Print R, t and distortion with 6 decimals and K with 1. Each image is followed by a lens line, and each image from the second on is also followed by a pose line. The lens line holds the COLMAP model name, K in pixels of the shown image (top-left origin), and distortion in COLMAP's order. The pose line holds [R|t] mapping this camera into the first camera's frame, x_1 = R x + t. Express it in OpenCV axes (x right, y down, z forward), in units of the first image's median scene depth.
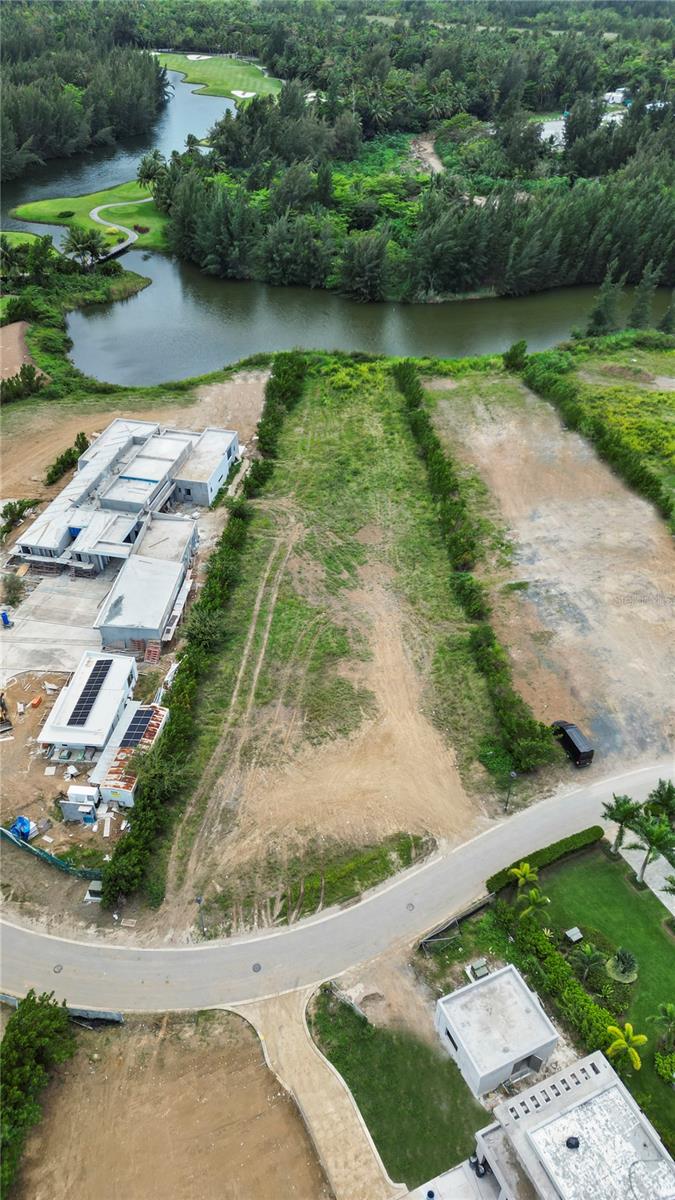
lens RADIAL K [[830.1, 0, 337.6], [0, 830.1, 594.3], [0, 0, 1]] dist [0.109470, -0.131360]
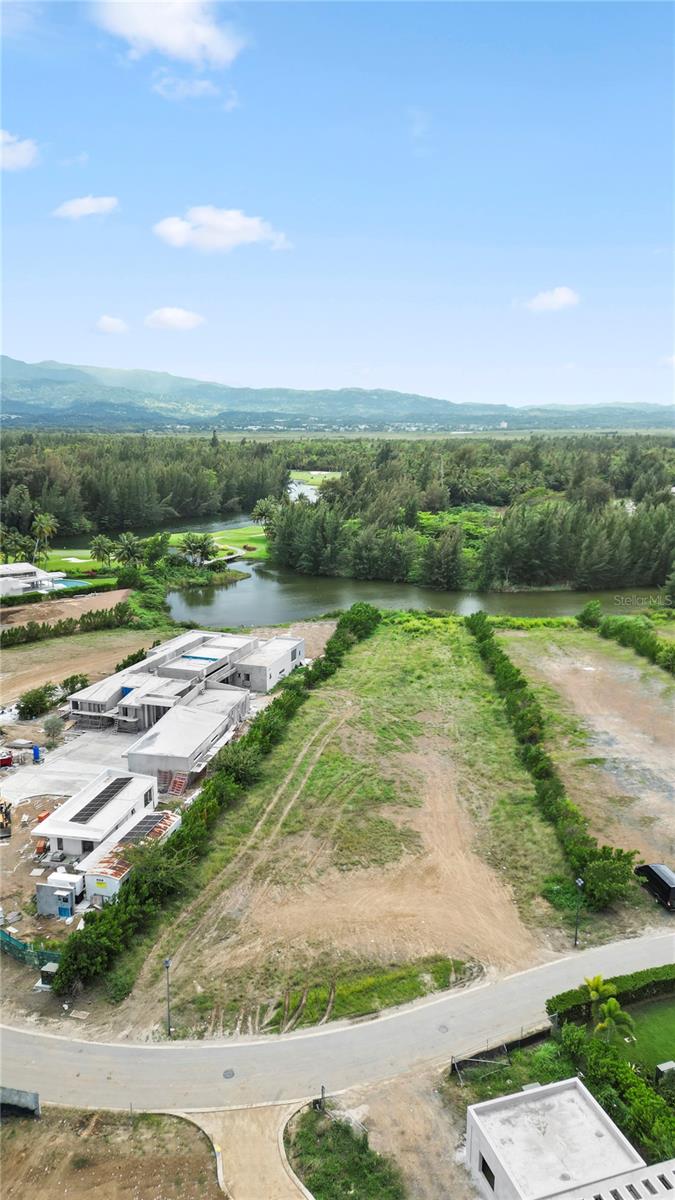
lens RADIAL K [[828.9, 0, 339.0], [0, 828.9, 601.1], [0, 0, 1]] dist [0.100570, -0.101341]
pose [[0.992584, 0.020564, -0.119811, 0.053871], [-0.070878, 0.898625, -0.432954, 0.254016], [0.098762, 0.438235, 0.893418, 0.105583]]
